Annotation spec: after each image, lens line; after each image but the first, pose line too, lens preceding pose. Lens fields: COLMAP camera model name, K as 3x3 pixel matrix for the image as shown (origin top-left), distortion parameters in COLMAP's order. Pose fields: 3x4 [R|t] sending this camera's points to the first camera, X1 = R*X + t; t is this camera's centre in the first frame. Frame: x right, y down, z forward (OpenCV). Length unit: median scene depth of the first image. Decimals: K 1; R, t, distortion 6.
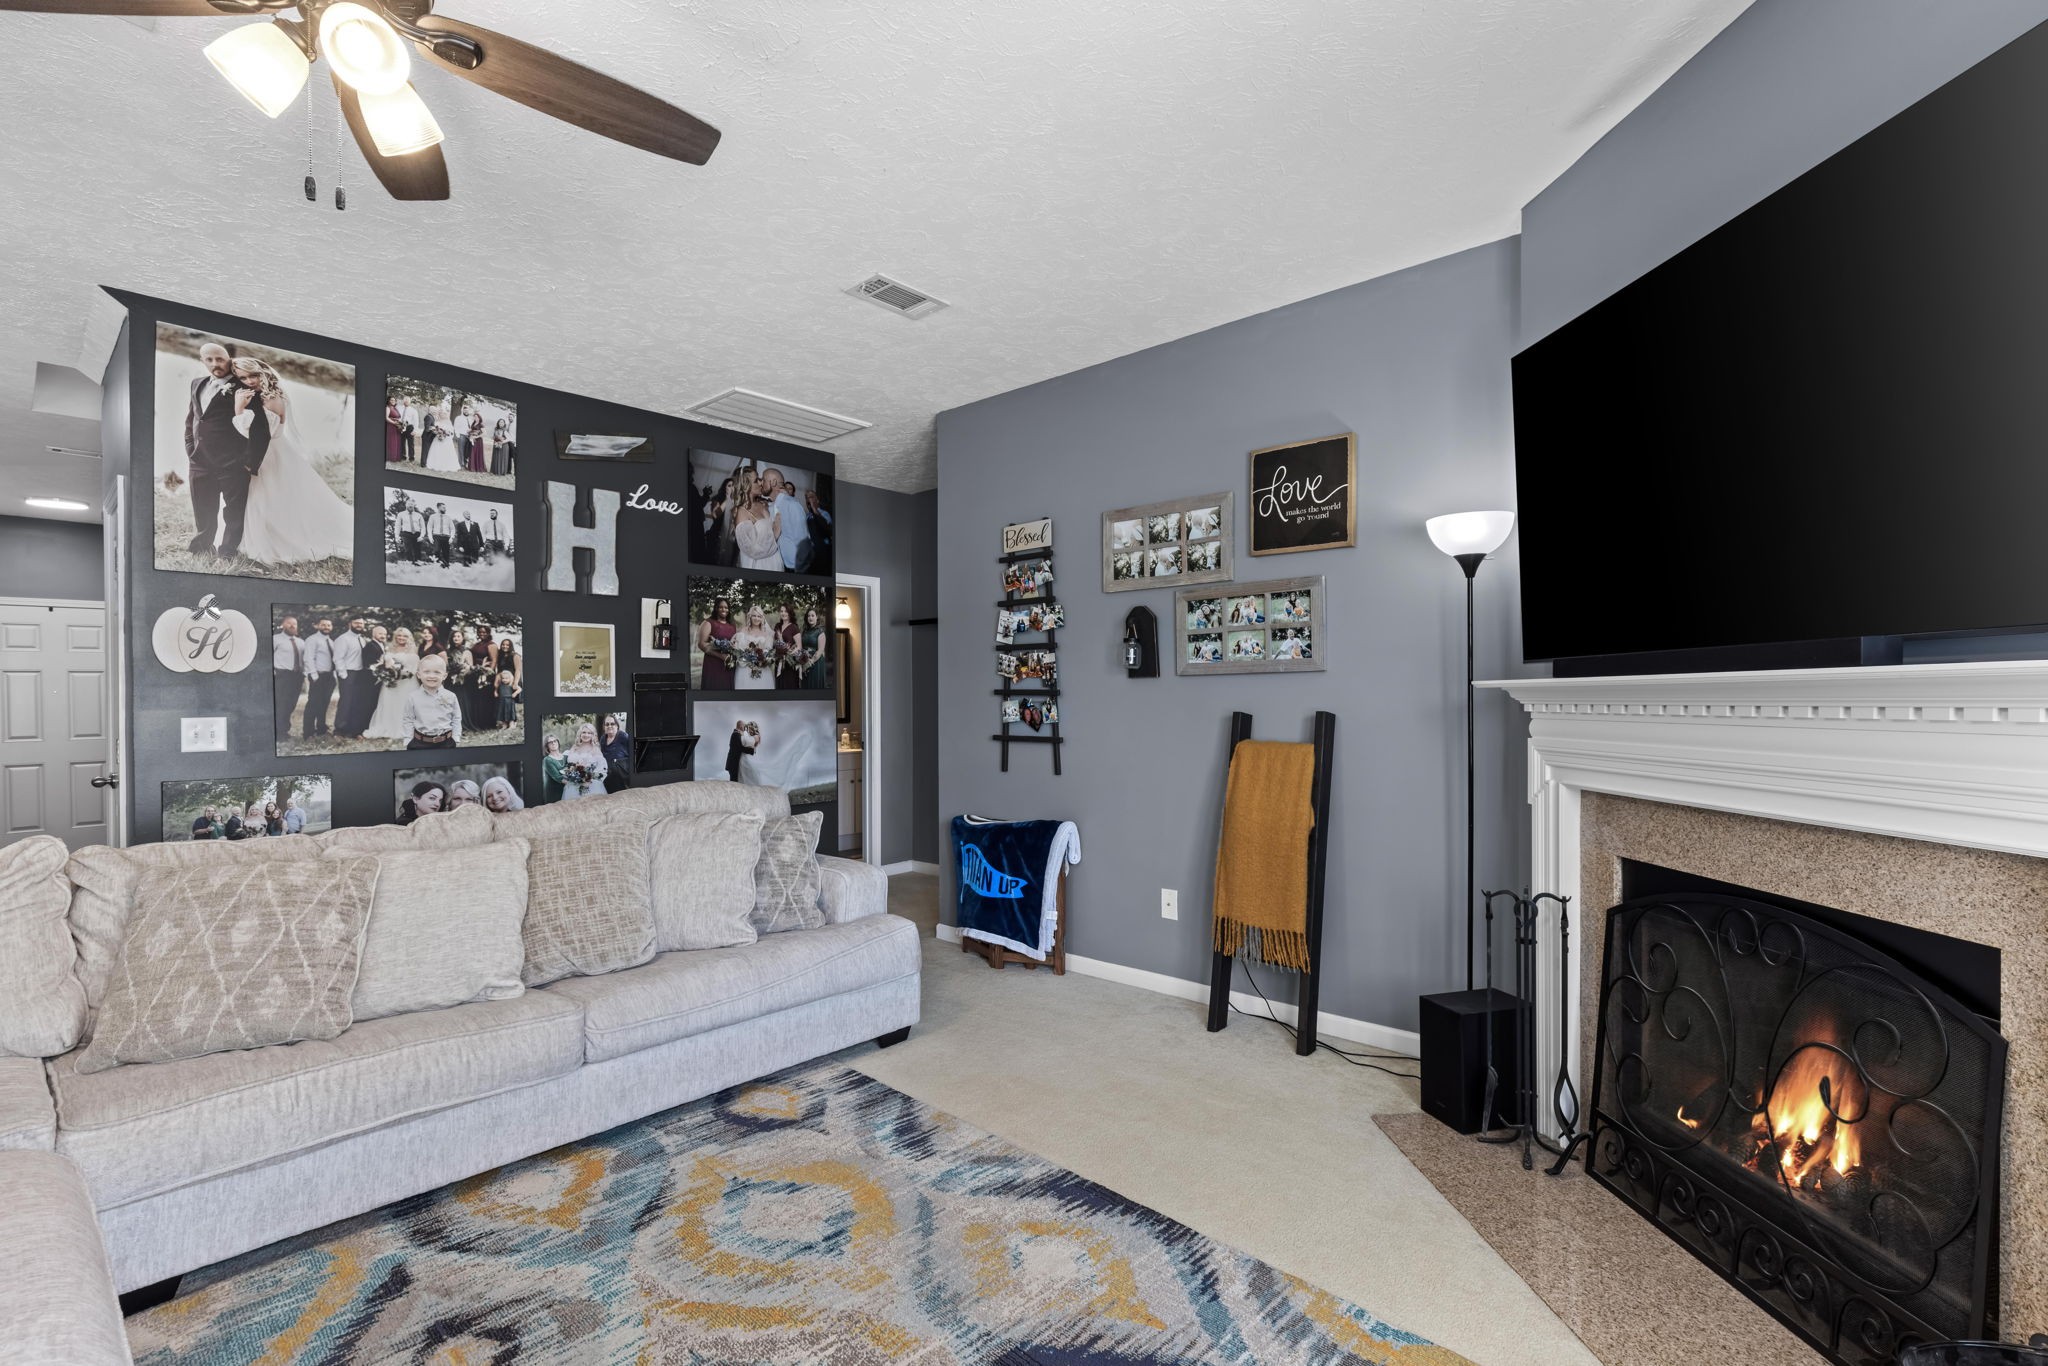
lens RADIAL K [[951.9, 0, 1025.1], [0, 951.9, 697.9], [0, 0, 1]] dist [0.001359, 0.000263]
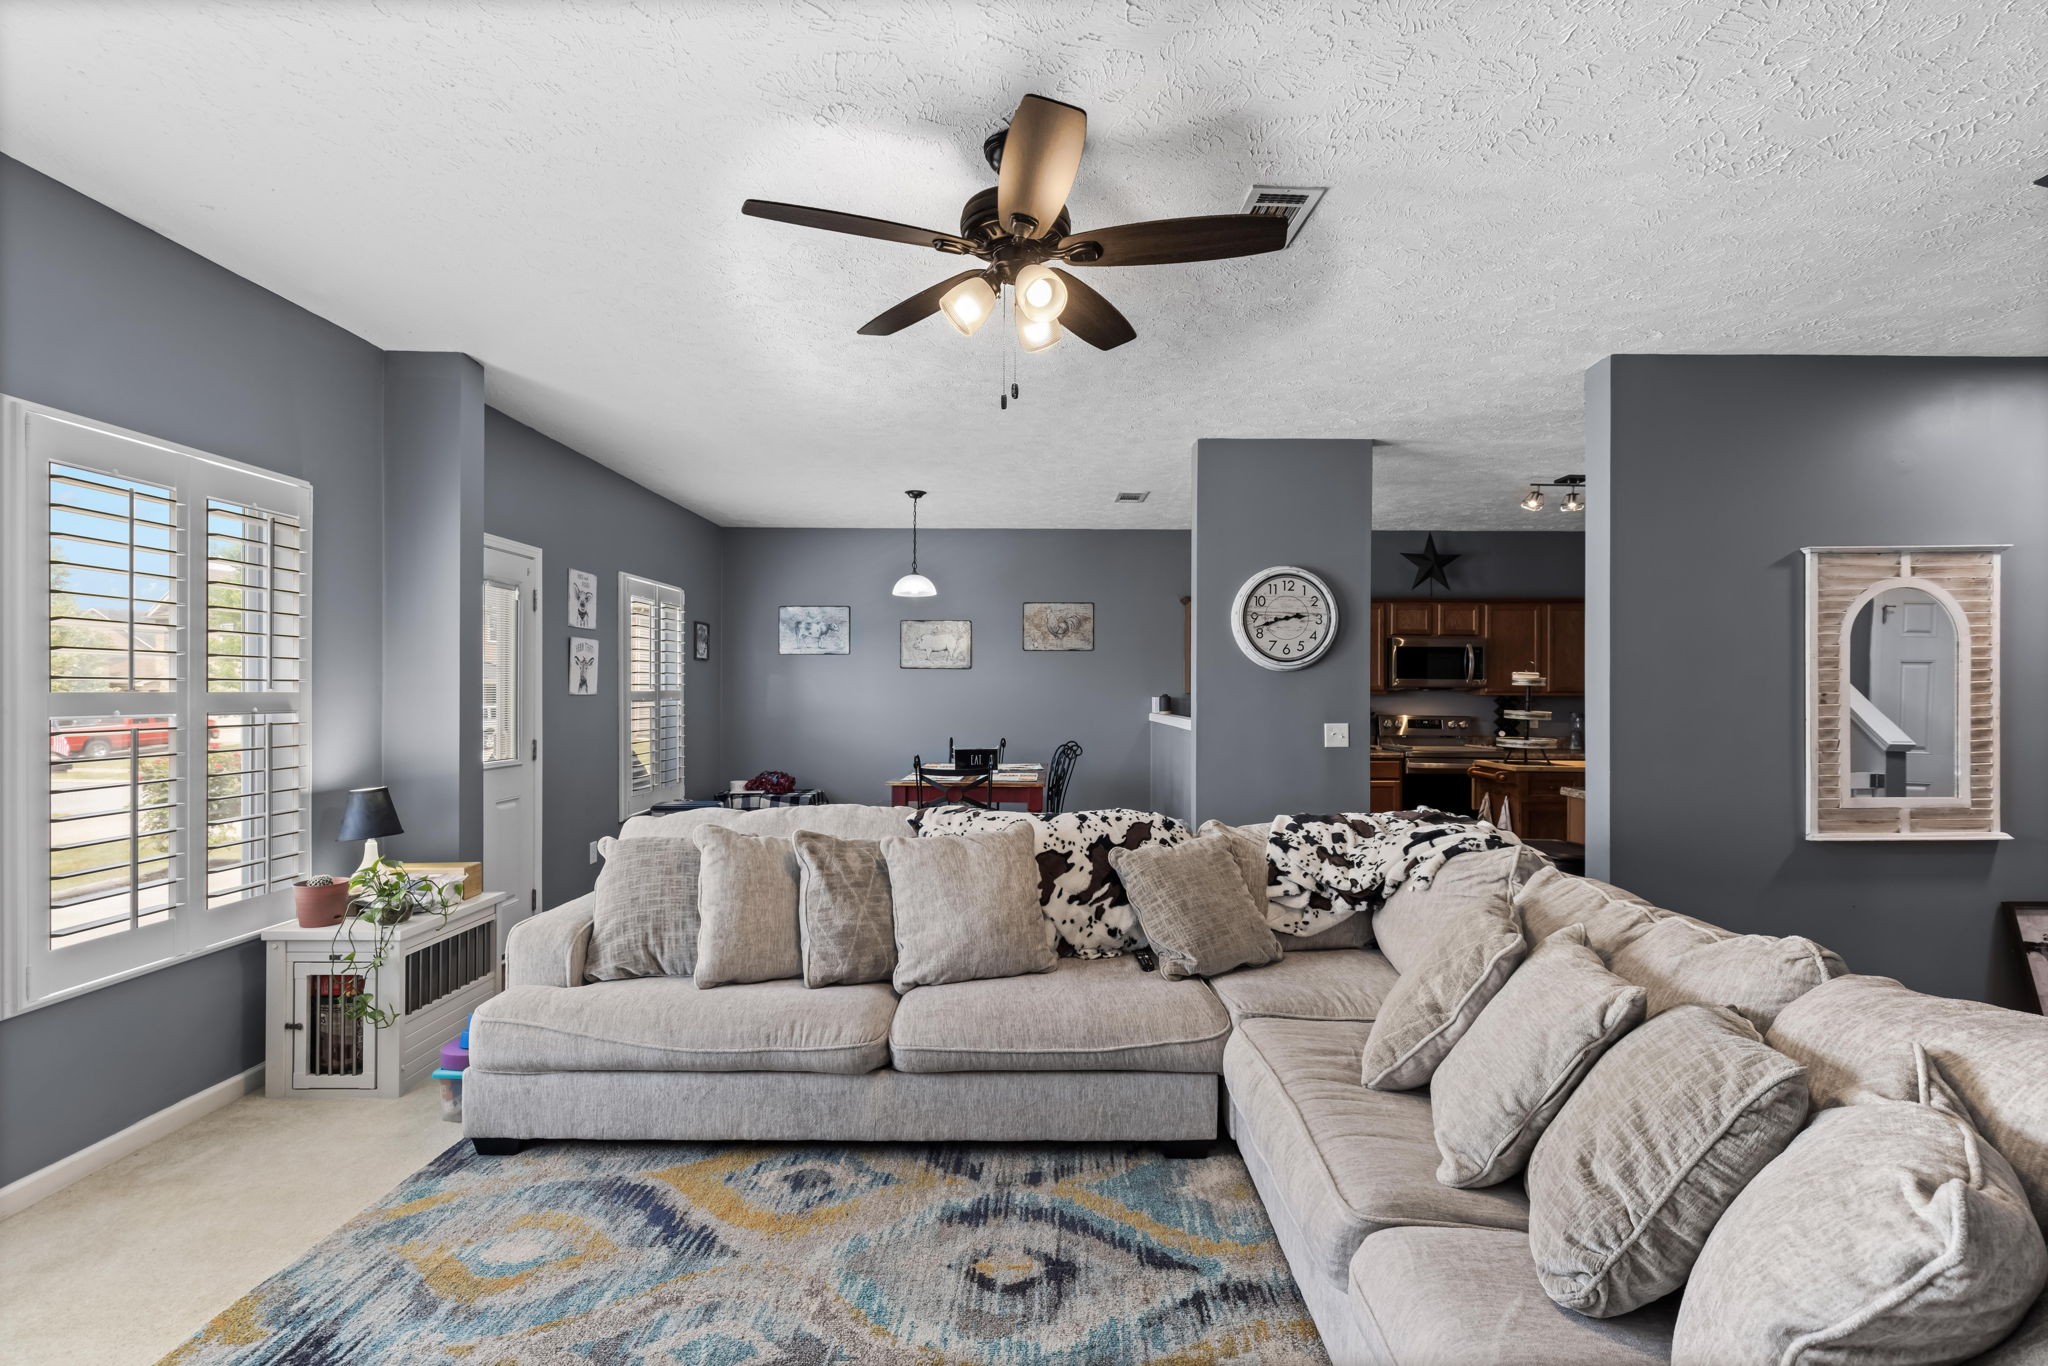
lens RADIAL K [[926.9, 0, 1038.7], [0, 926.9, 690.0], [0, 0, 1]] dist [0.007667, -0.000184]
pose [[-0.737861, 0.006557, -0.674921, 0.082775], [0.002411, 0.999972, 0.007079, -0.028556], [0.674949, 0.003596, -0.737856, 0.812317]]
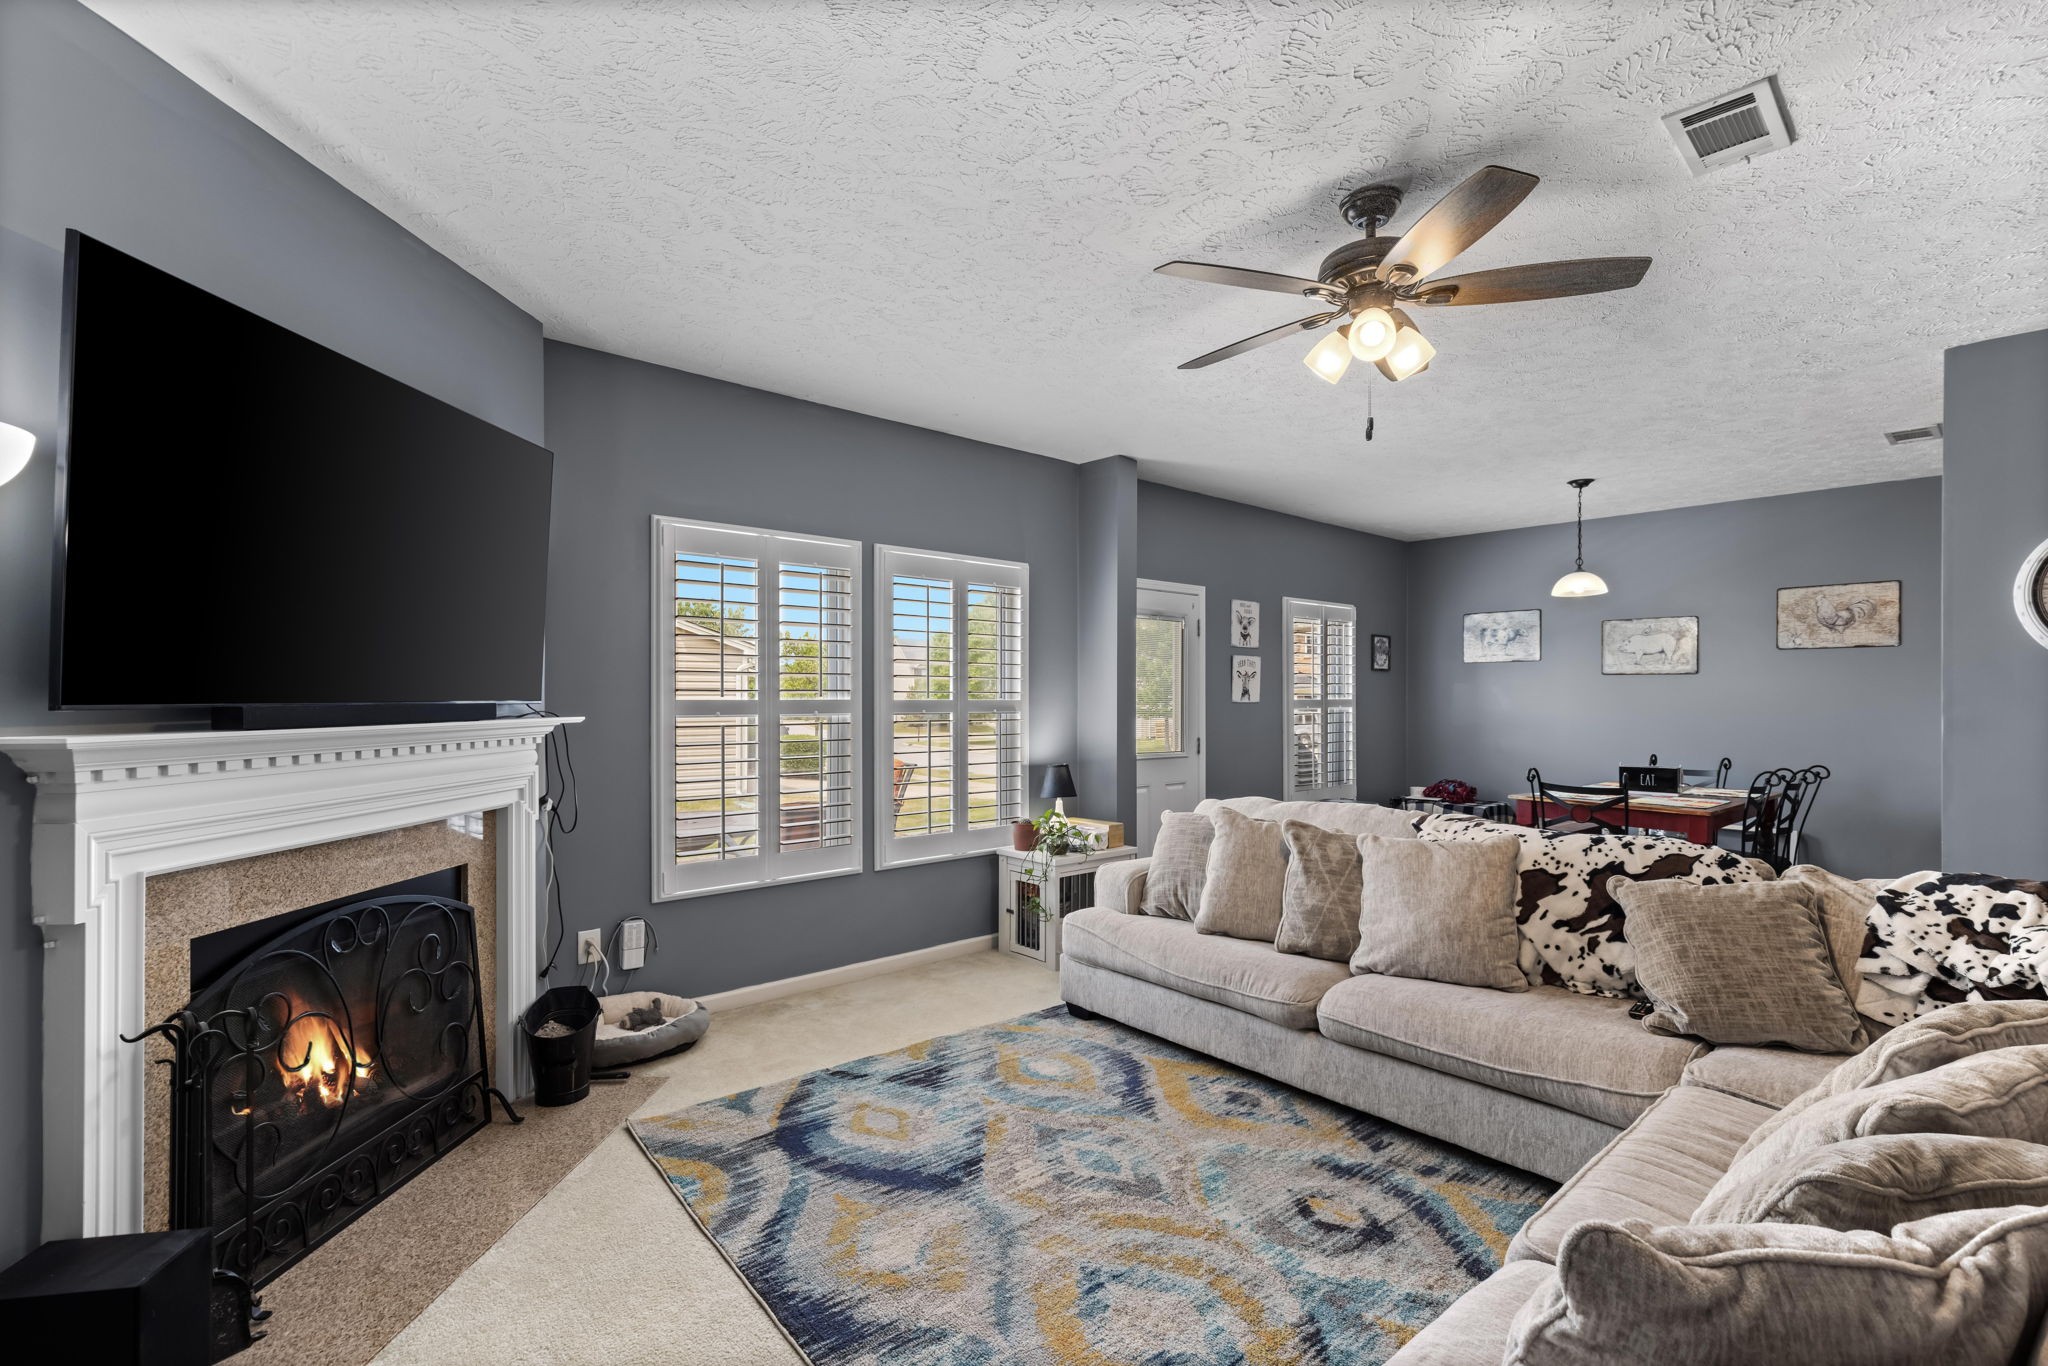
lens RADIAL K [[923.4, 0, 1025.7], [0, 923.4, 700.5], [0, 0, 1]] dist [0.001813, -0.000297]
pose [[-0.994048, 0.005306, 0.108813, -0.122750], [0.005907, 0.999969, 0.005201, -0.027784], [-0.108782, 0.005813, -0.994049, 1.012795]]
